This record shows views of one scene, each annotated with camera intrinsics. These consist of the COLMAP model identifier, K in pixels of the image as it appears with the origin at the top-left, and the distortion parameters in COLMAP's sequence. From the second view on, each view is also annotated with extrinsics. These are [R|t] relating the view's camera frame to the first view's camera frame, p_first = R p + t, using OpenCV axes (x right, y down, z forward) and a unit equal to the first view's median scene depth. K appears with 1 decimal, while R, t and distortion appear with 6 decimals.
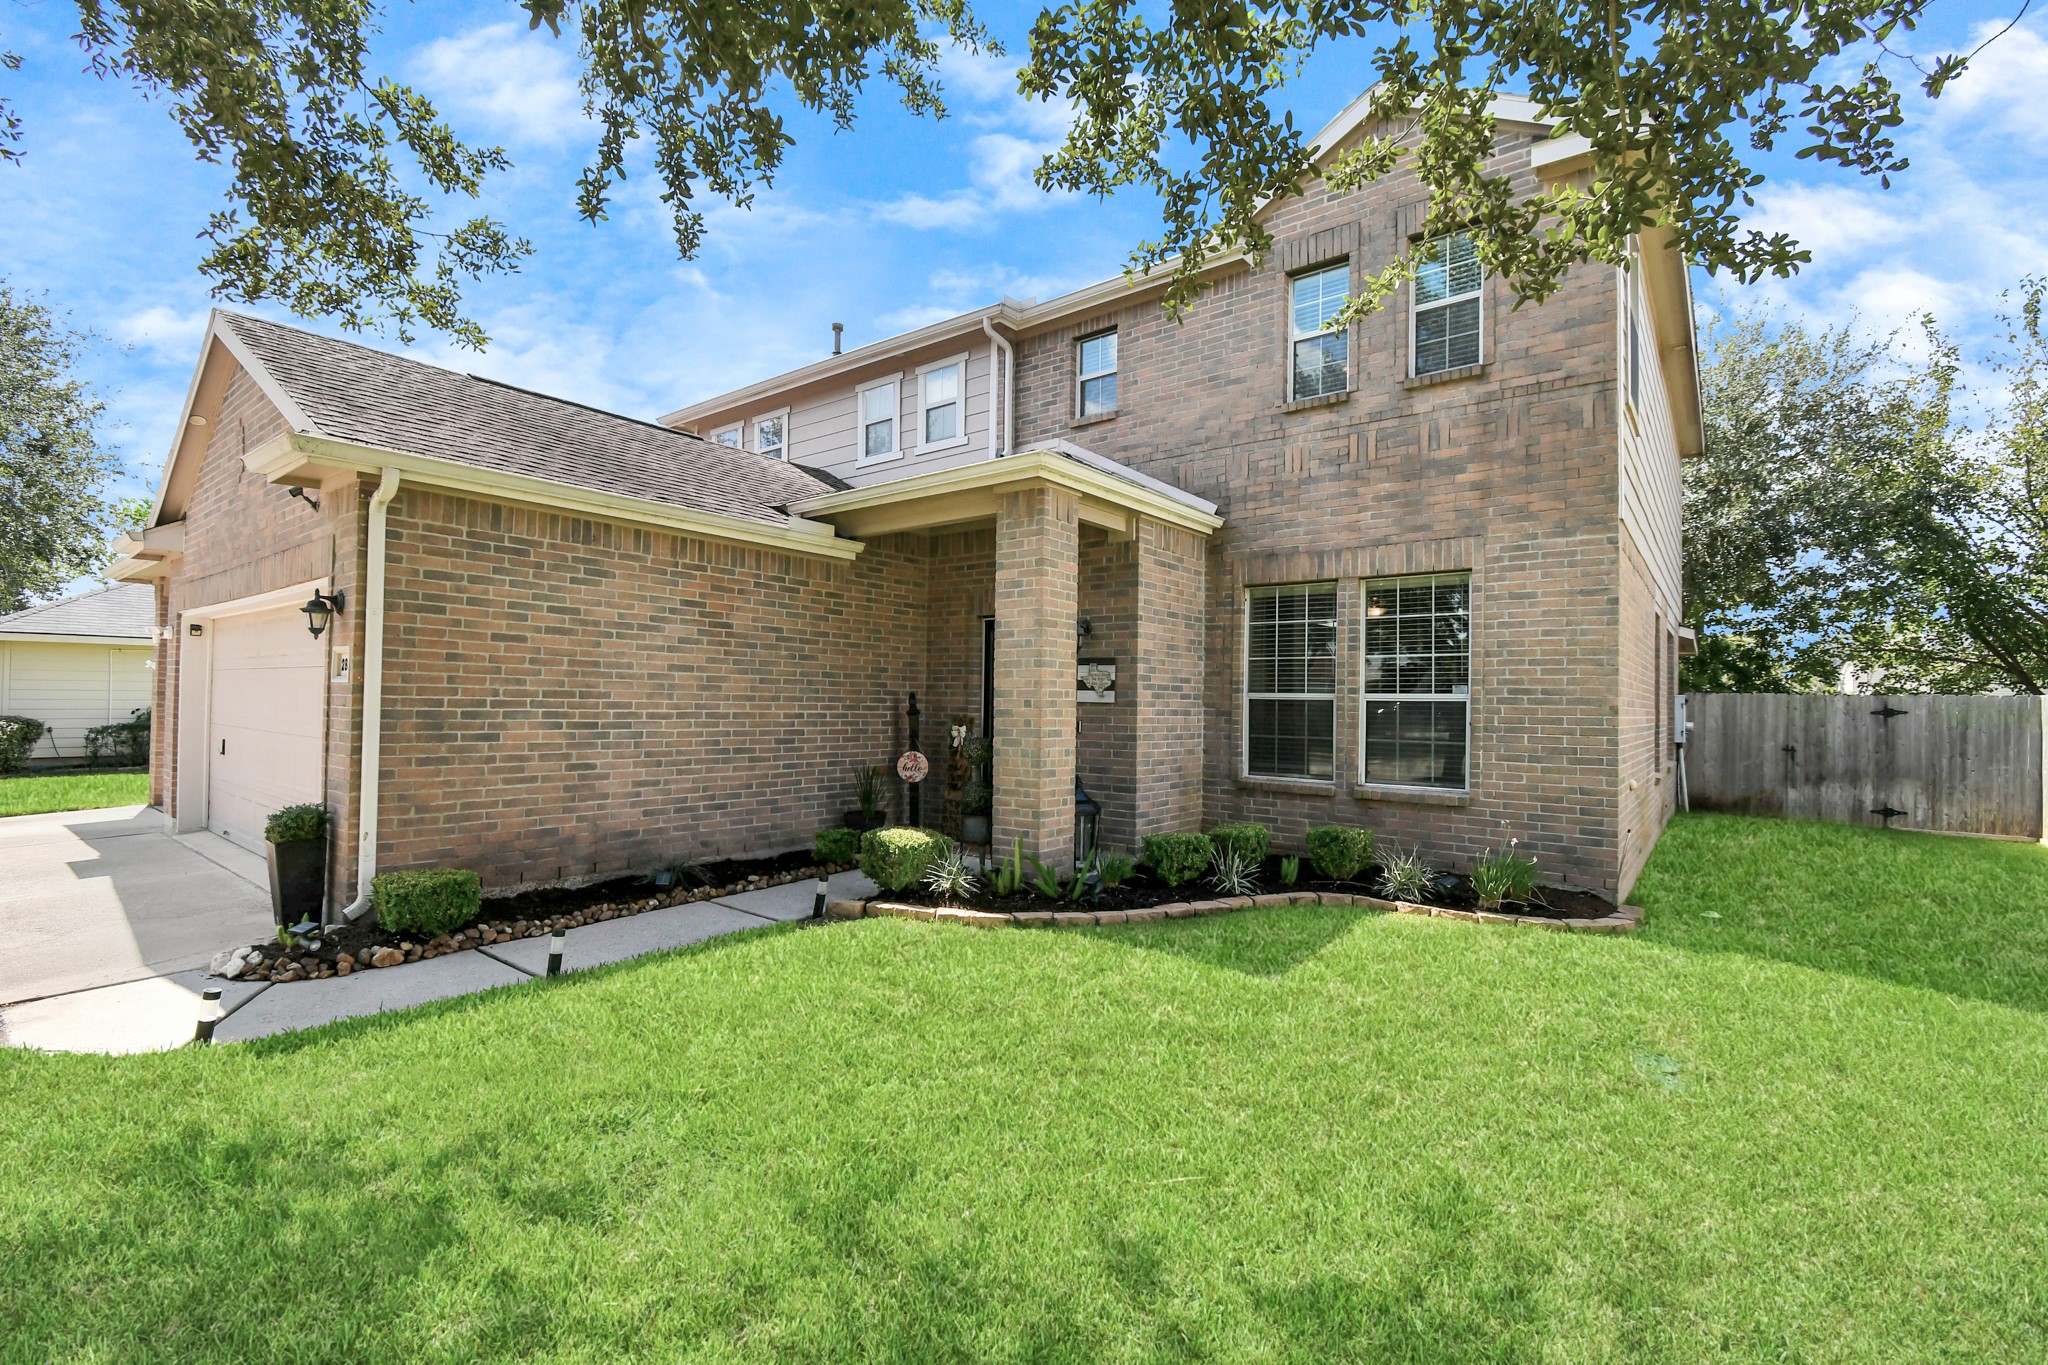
lens RADIAL K [[921.4, 0, 1019.2], [0, 921.4, 694.7], [0, 0, 1]] dist [0.002226, -0.014356]
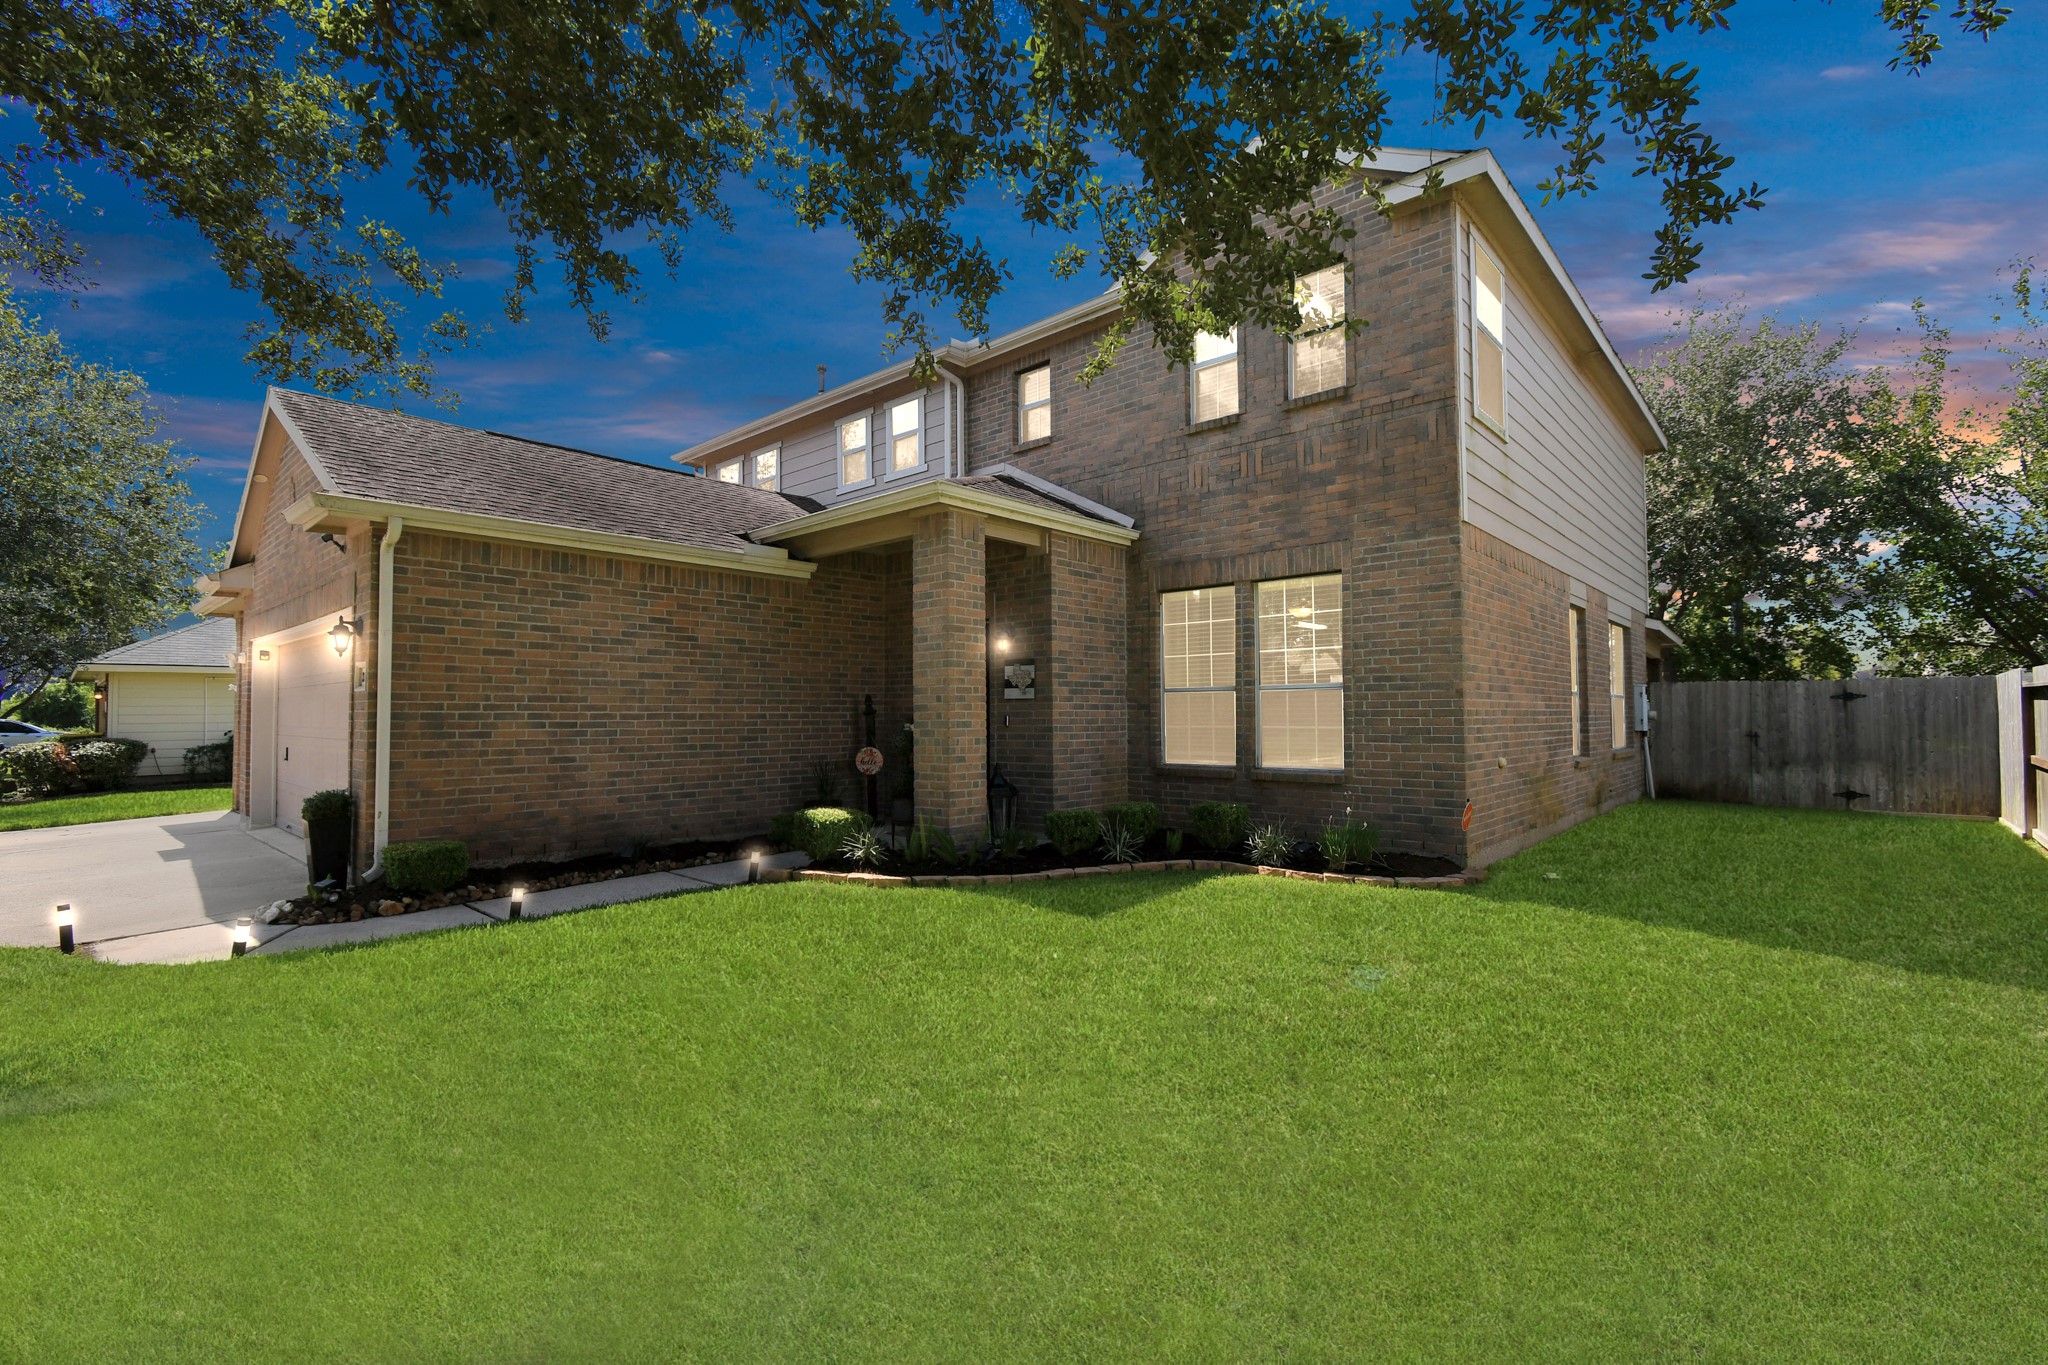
lens RADIAL K [[921.4, 0, 1019.2], [0, 921.4, 694.7], [0, 0, 1]] dist [0.002226, -0.014356]
pose [[0.997635, -0.022391, -0.064990, 0.175781], [0.021488, 0.999663, -0.014571, 0.022296], [0.065294, 0.013140, 0.997780, -0.136072]]
